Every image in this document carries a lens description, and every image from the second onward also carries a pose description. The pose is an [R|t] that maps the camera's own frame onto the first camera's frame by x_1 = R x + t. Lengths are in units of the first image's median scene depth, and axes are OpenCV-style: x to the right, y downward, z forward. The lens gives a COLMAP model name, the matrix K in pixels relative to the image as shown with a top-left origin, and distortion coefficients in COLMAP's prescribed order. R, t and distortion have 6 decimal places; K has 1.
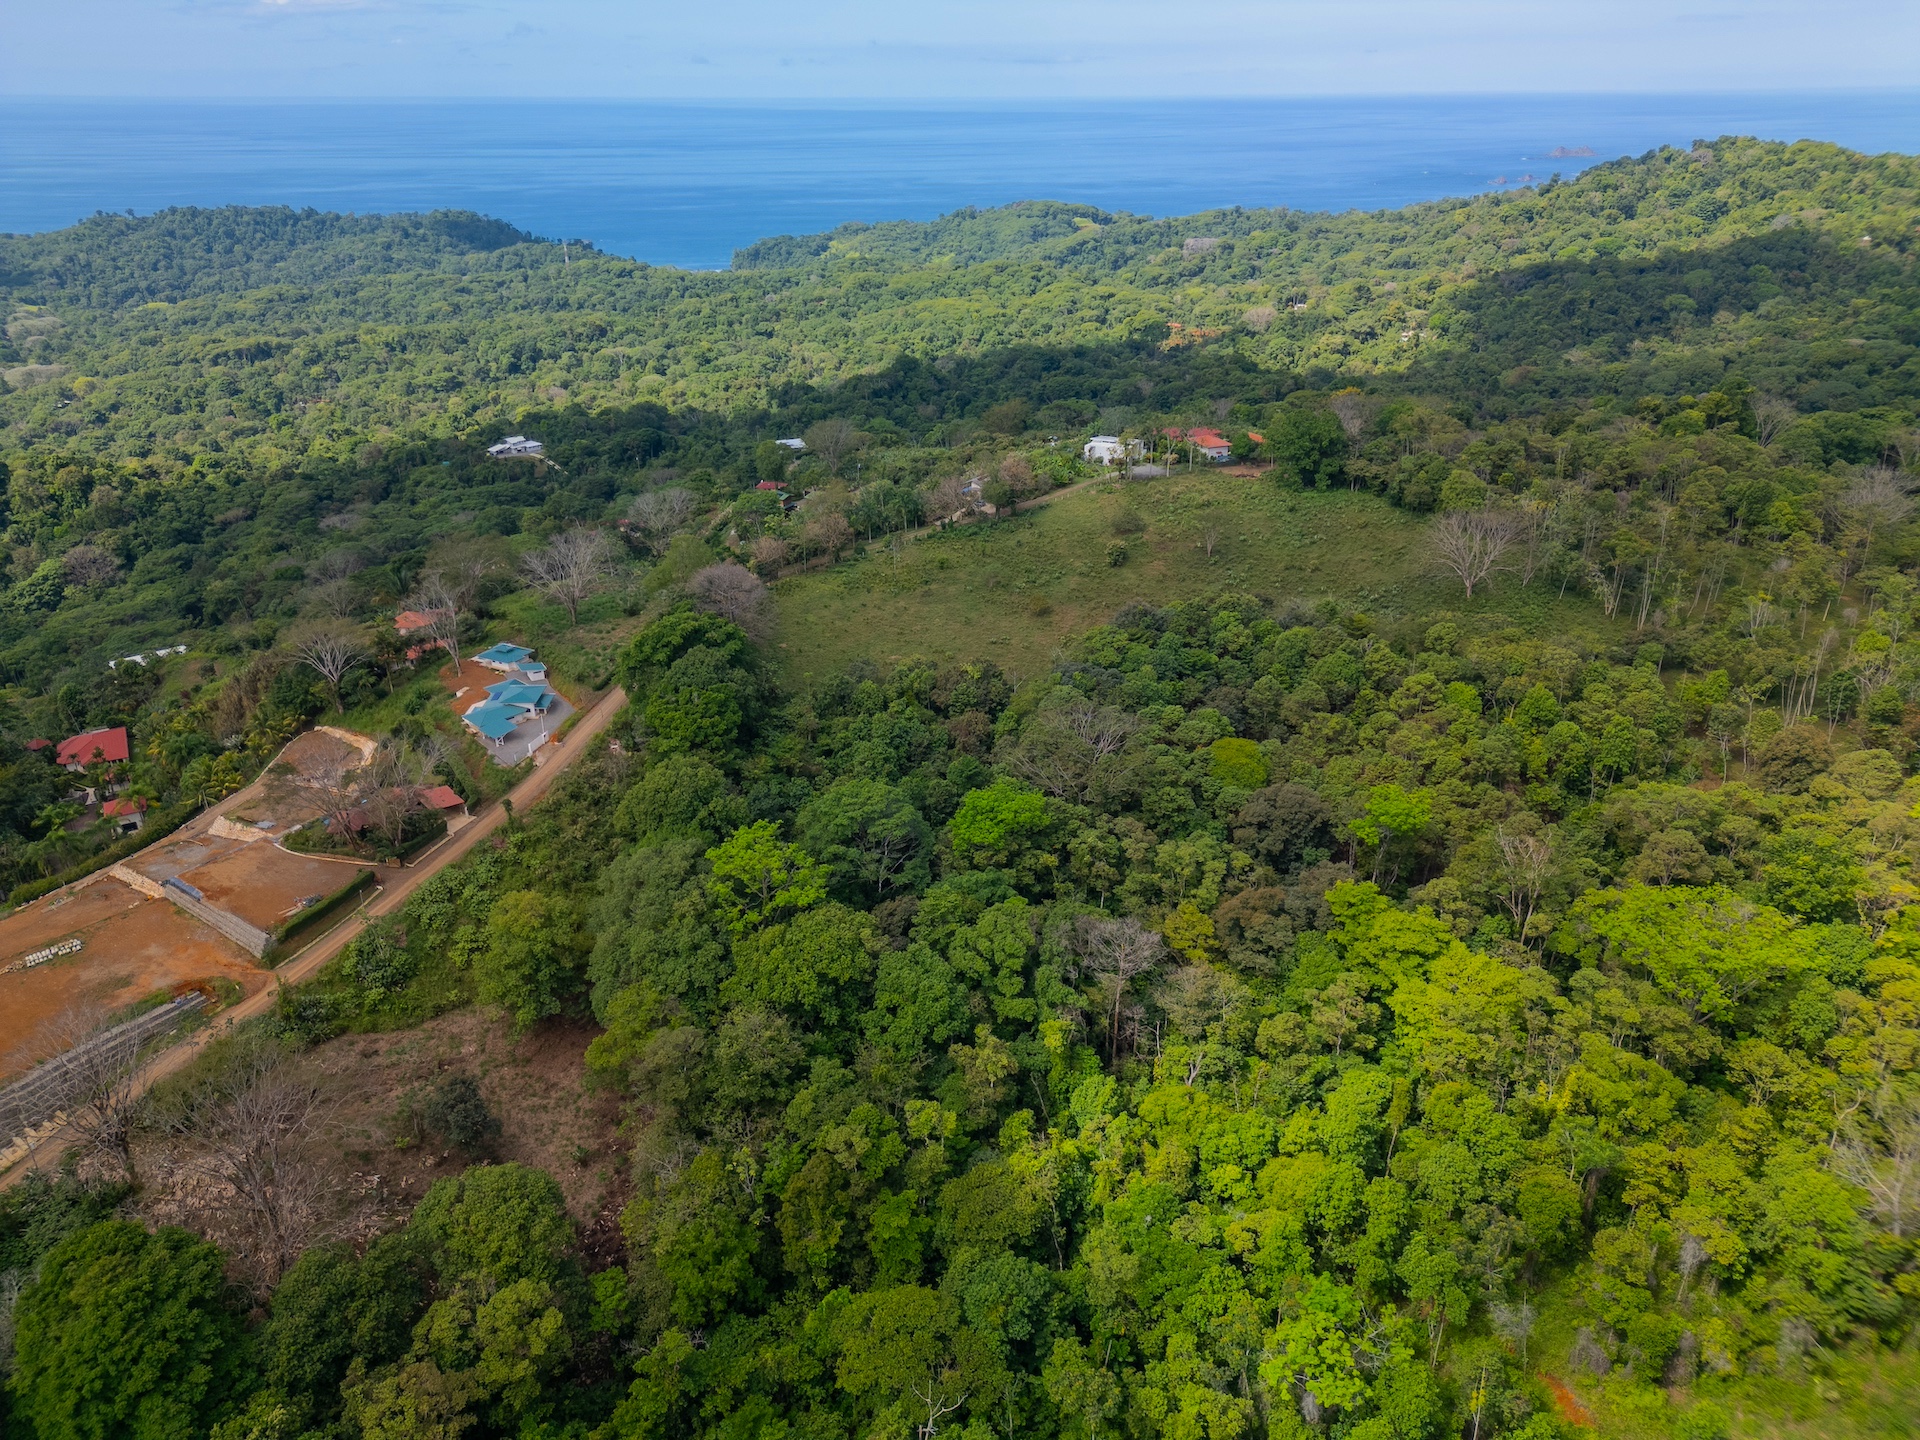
lens RADIAL K [[1372.3, 0, 954.2], [0, 1372.3, 724.8], [0, 0, 1]] dist [0.084192, -0.075752]
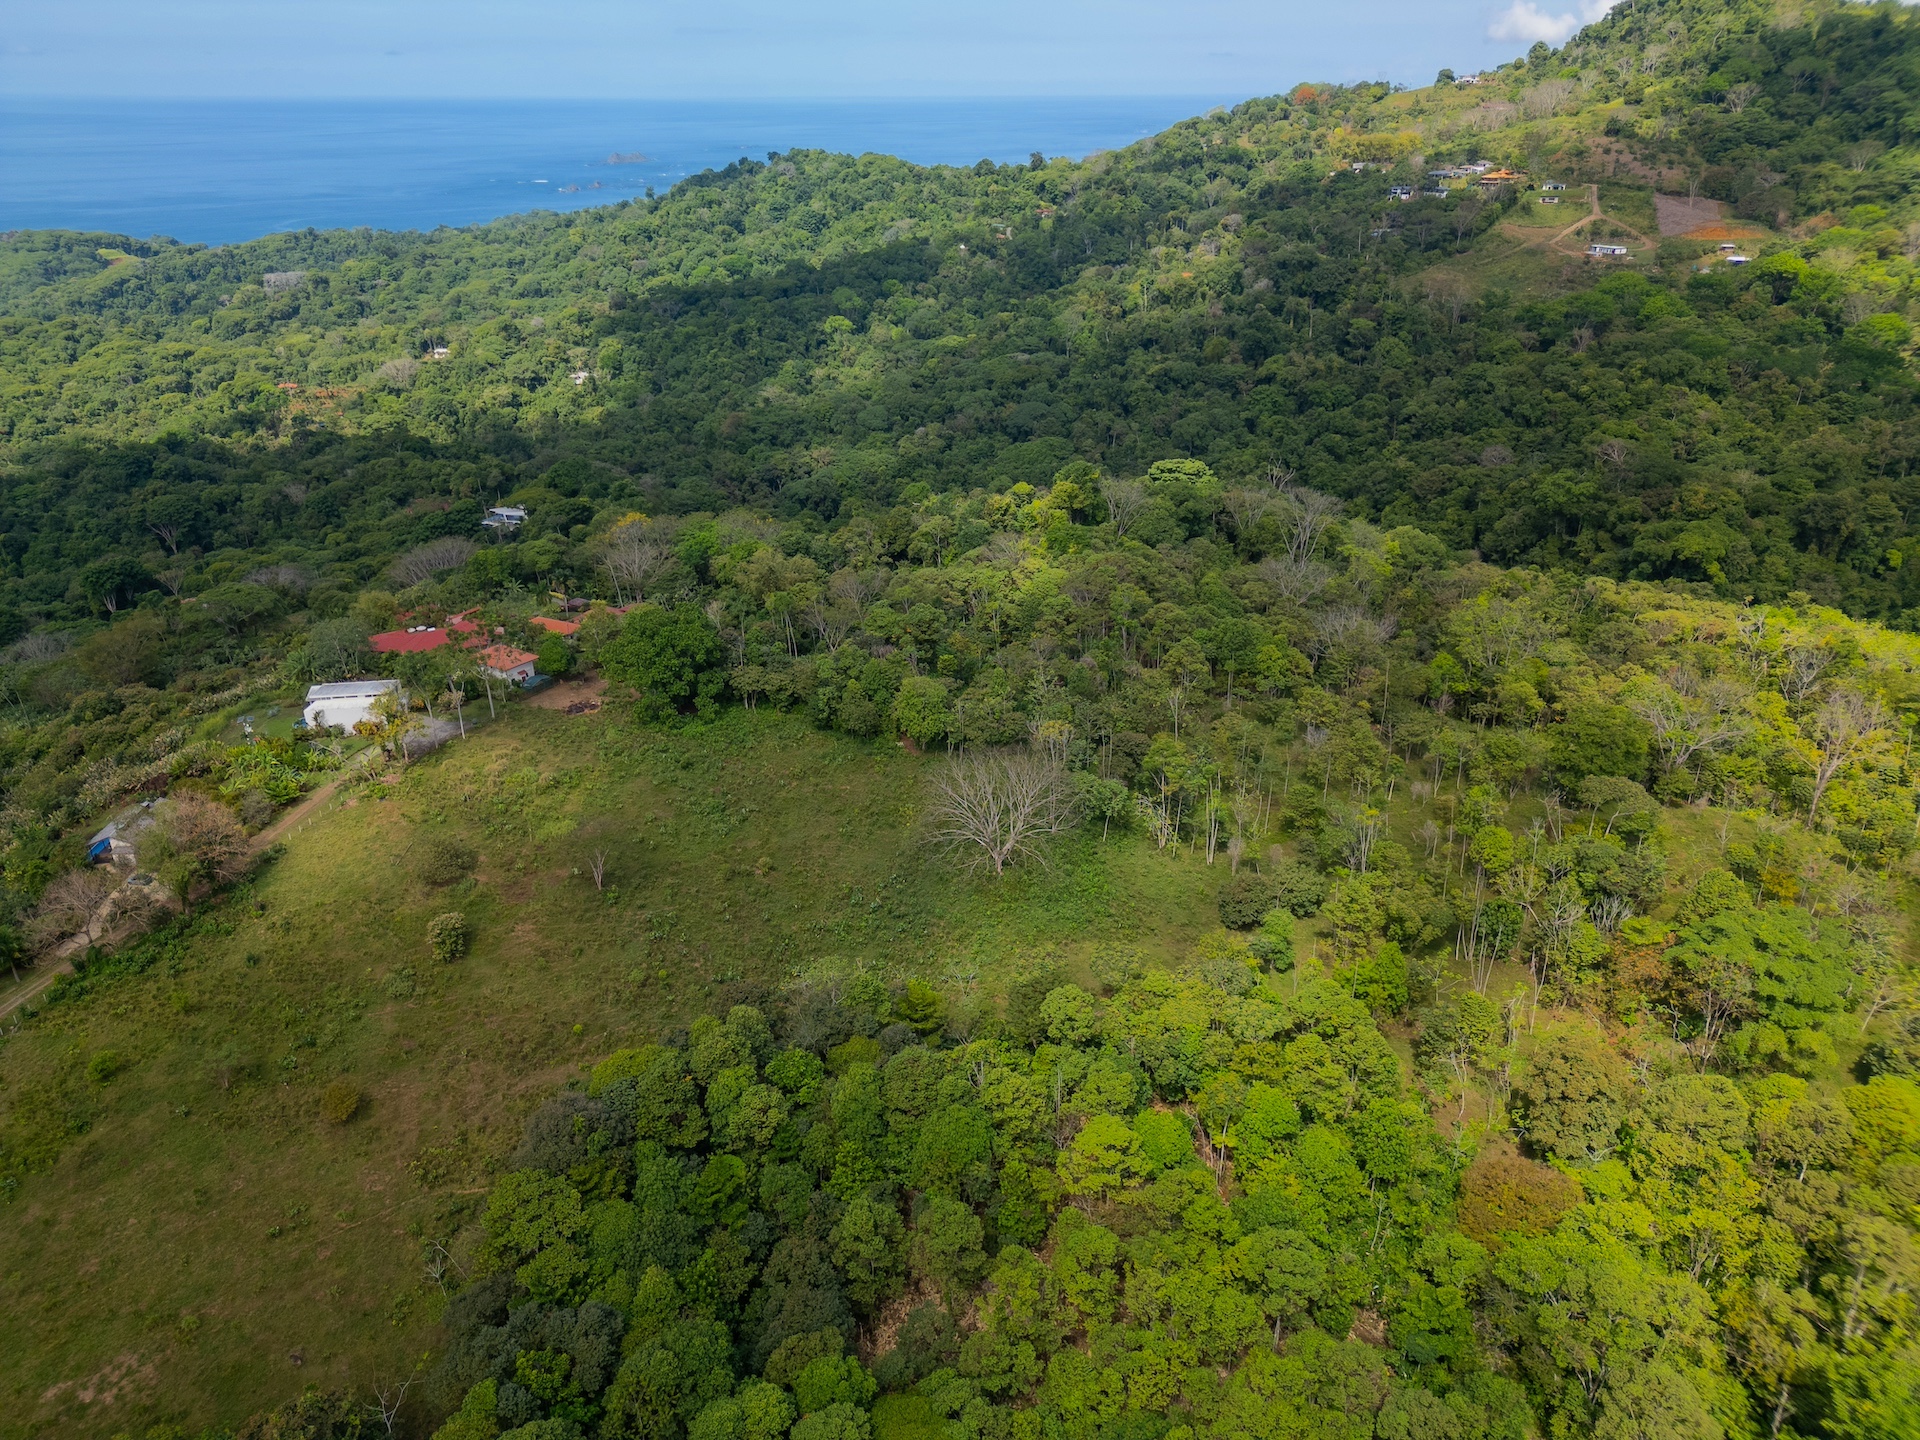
lens RADIAL K [[1392.3, 0, 960.9], [0, 1392.3, 708.9], [0, 0, 1]] dist [0.094808, -0.091185]
pose [[0.819705, -0.234400, 0.522629, 0.001642], [0.243632, 0.968460, 0.052237, -0.053280], [-0.518389, 0.084510, 0.850959, 0.100683]]
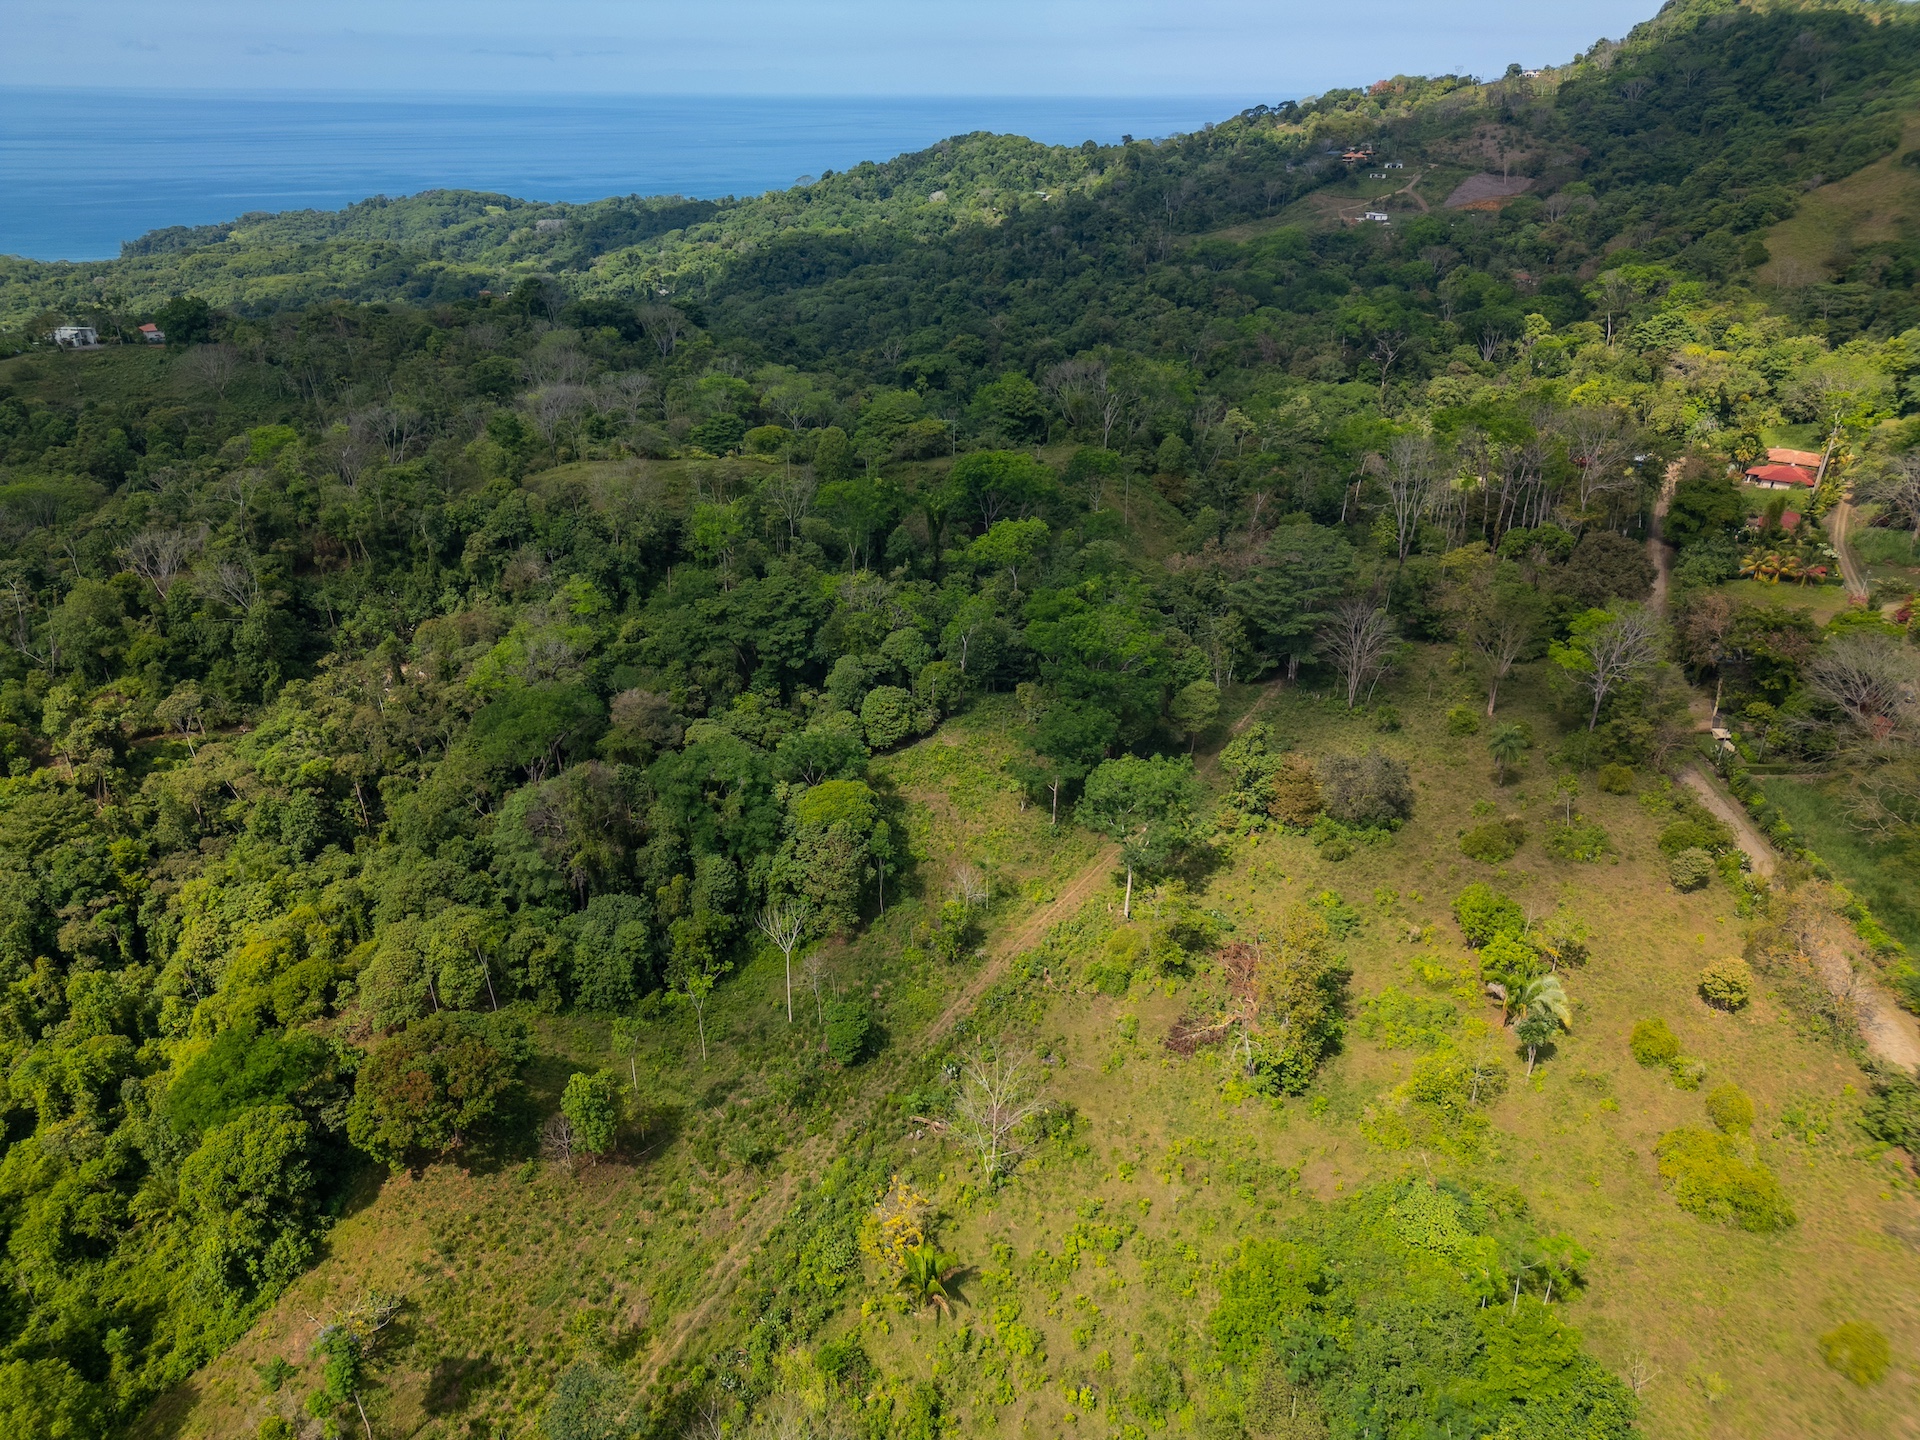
lens RADIAL K [[1346.7, 0, 948.1], [0, 1346.7, 725.3], [0, 0, 1]] dist [0.075394, -0.071909]
pose [[0.950268, -0.122946, 0.286138, 0.164930], [0.120503, 0.992367, 0.026203, 0.083543], [-0.287175, 0.009581, 0.957830, -0.183382]]
